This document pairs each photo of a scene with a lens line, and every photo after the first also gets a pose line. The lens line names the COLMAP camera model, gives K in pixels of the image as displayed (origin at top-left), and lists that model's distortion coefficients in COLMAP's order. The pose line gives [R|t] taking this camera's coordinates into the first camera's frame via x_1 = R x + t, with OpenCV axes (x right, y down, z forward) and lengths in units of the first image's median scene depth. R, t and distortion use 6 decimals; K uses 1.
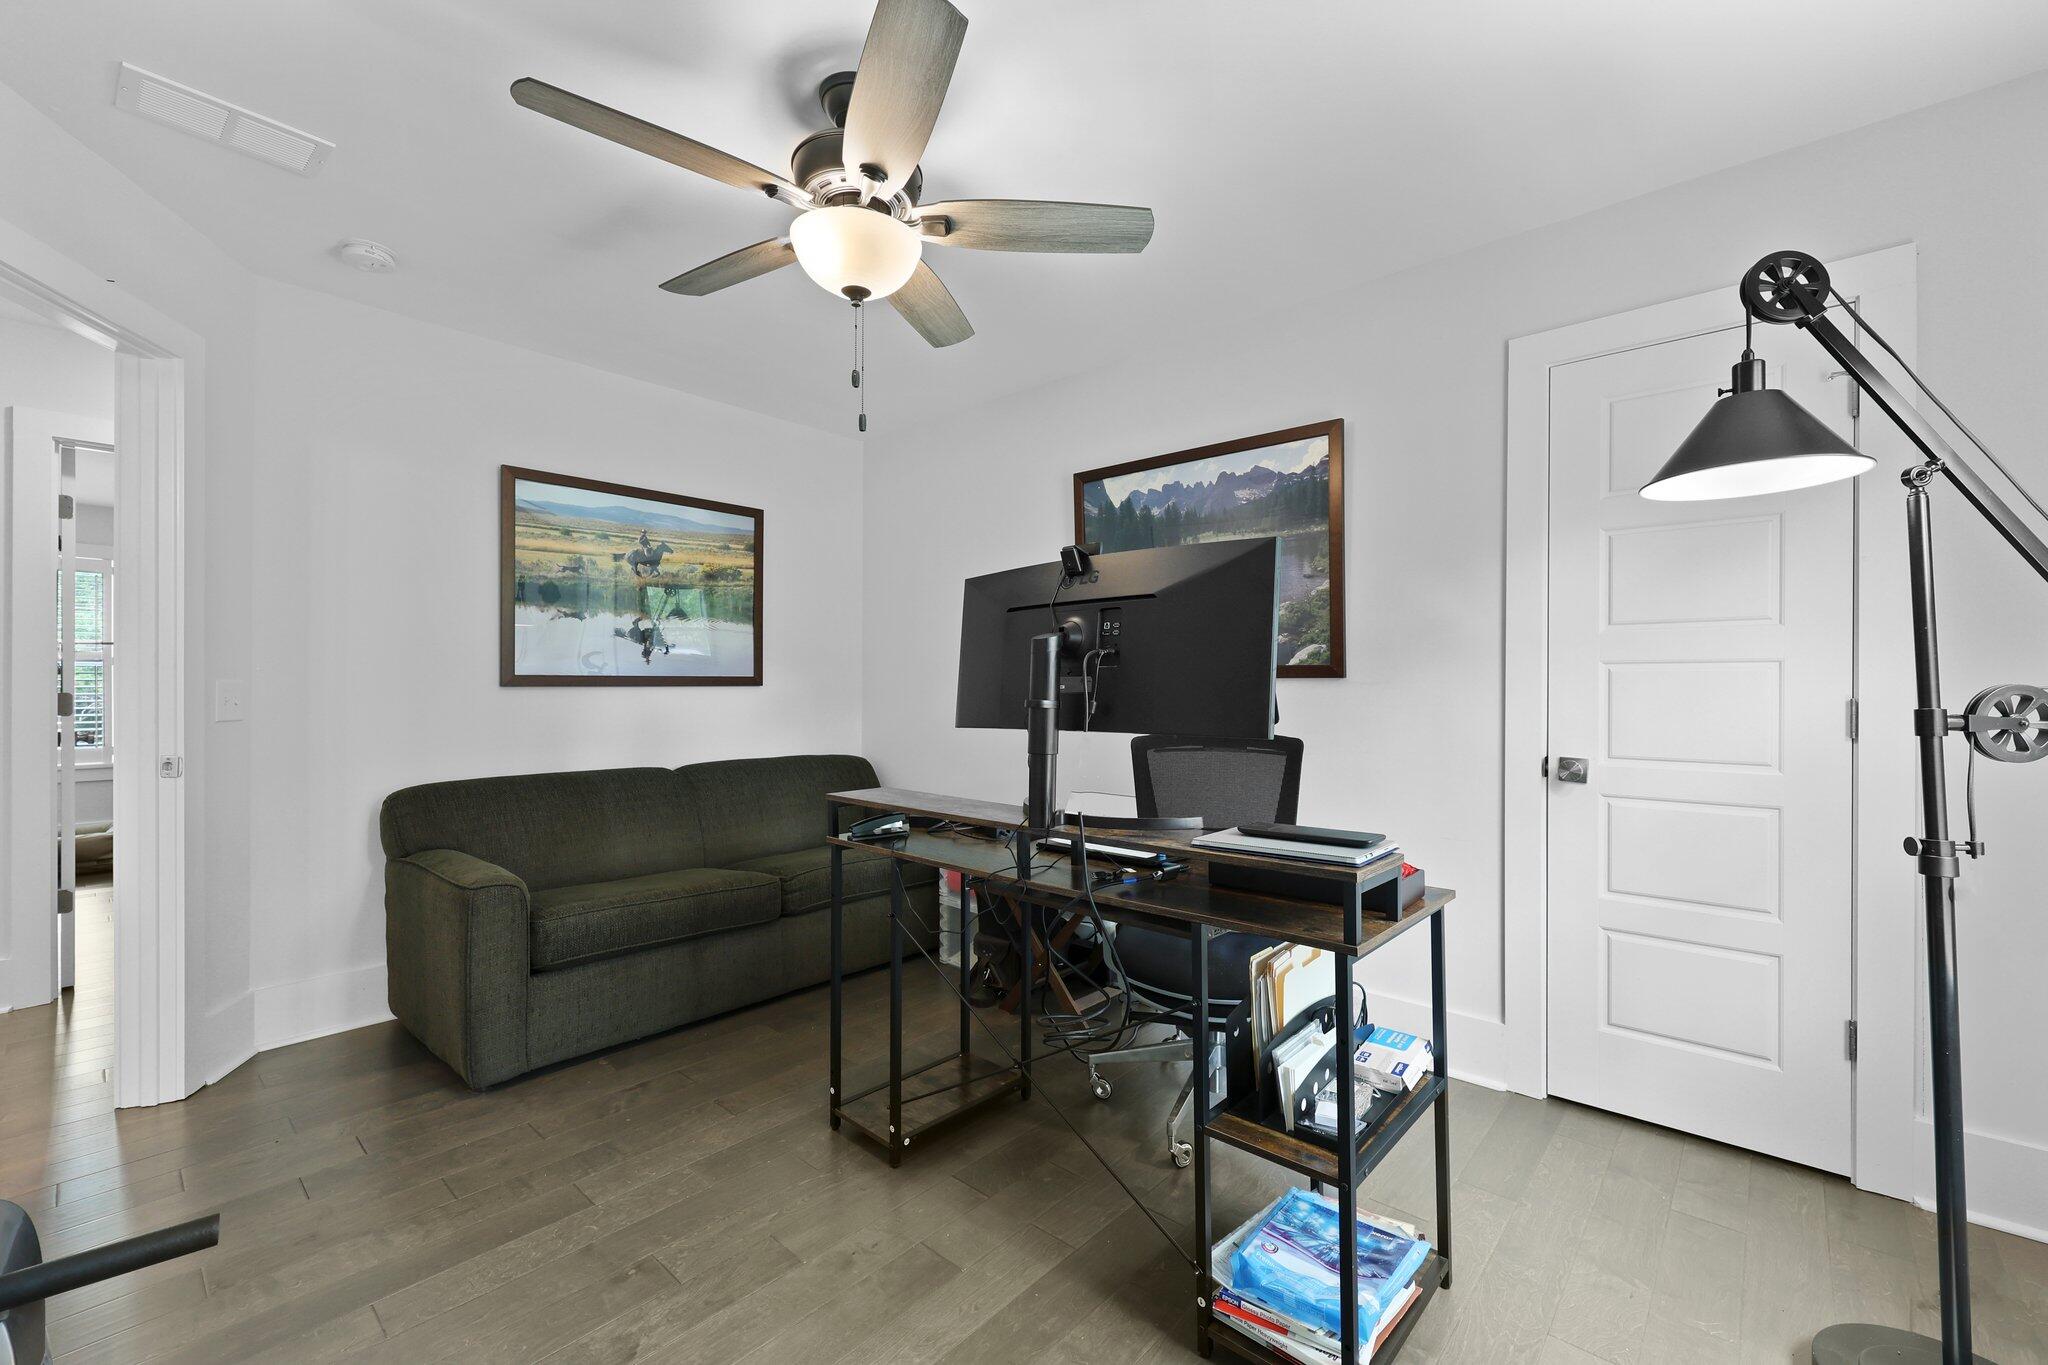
lens RADIAL K [[848.0, 0, 1024.0], [0, 848.0, 682.5], [0, 0, 1]] dist [0.001344, -0.000257]
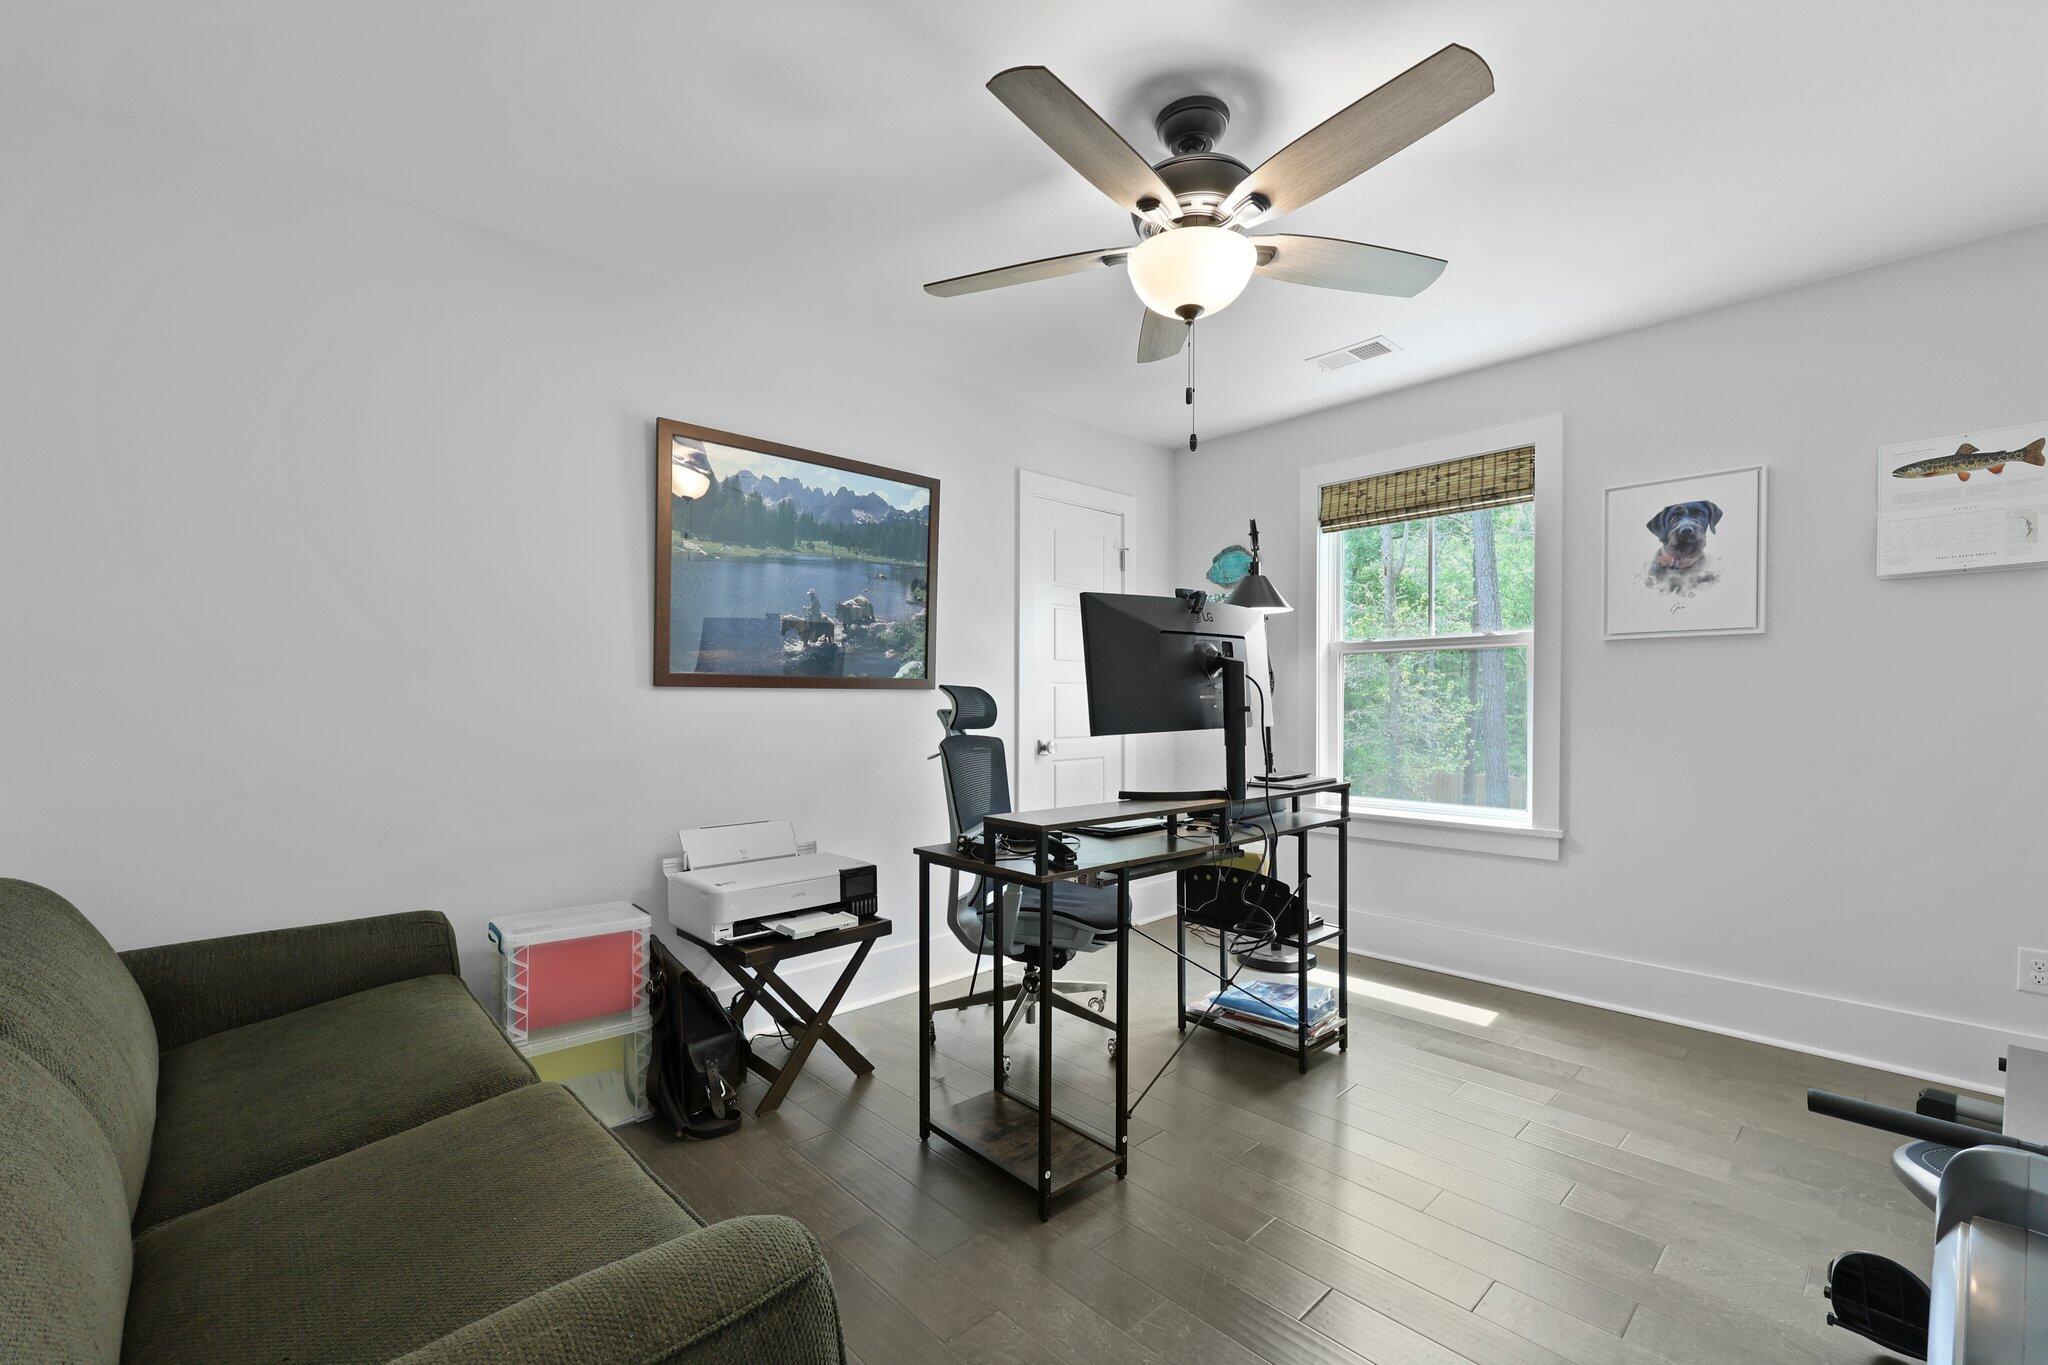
lens RADIAL K [[848.0, 0, 1024.0], [0, 848.0, 682.5], [0, 0, 1]] dist [0.001344, -0.000257]
pose [[0.101406, 0.013735, 0.994750, -0.808503], [-0.008079, 0.999883, -0.012982, -0.001254], [-0.994812, -0.006720, 0.101505, 0.724276]]
